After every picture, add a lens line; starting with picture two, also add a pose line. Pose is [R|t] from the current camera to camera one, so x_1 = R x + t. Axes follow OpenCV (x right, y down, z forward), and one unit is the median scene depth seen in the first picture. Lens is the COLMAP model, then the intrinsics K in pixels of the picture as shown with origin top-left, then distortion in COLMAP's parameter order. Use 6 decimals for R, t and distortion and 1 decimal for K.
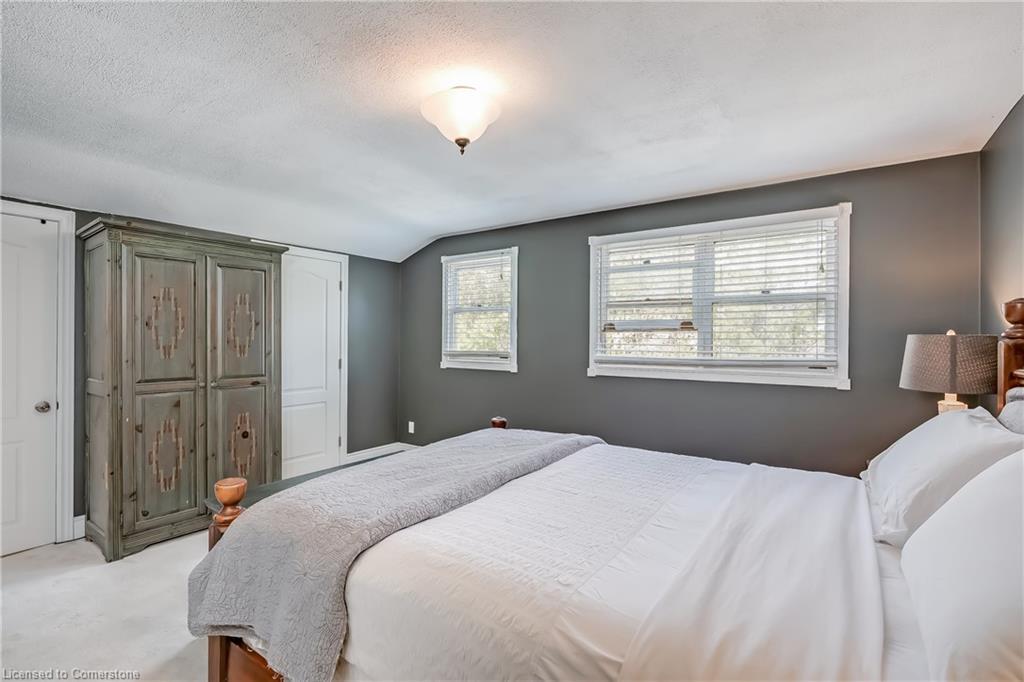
lens RADIAL K [[471.5, 0, 518.7], [0, 471.5, 339.4], [0, 0, 1]] dist [-0.011014, 0.003887]
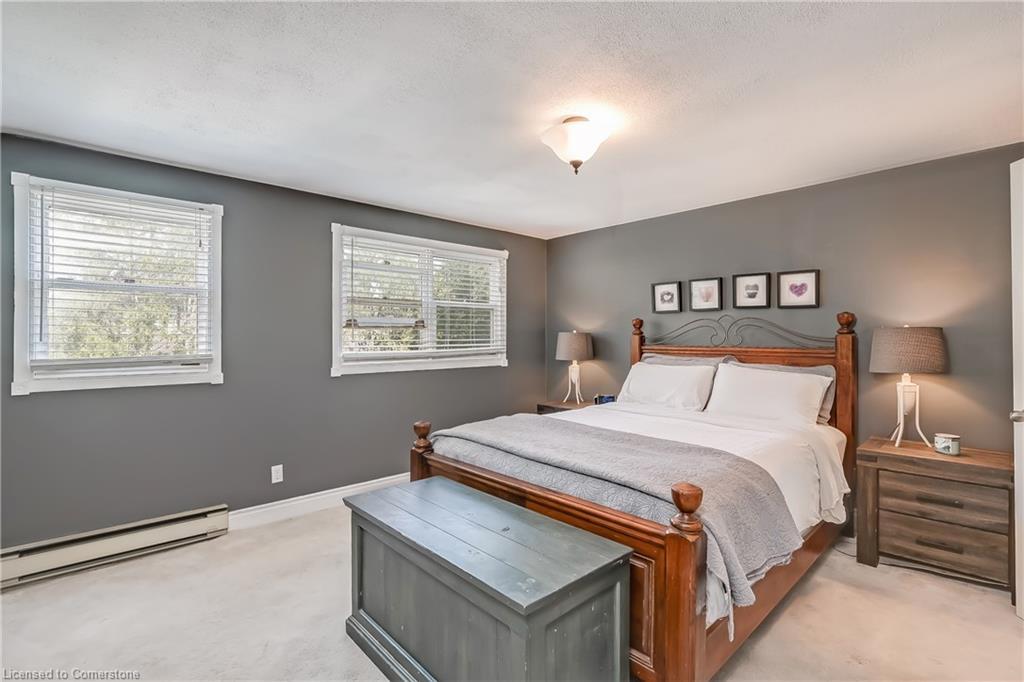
lens RADIAL K [[471.5, 0, 518.9], [0, 471.5, 337.7], [0, 0, 1]] dist [-0.011014, 0.003887]
pose [[0.213691, -0.008356, 0.976866, -0.668470], [0.002997, 0.999964, 0.007898, -0.002928], [-0.976897, 0.001240, 0.213709, 0.462825]]
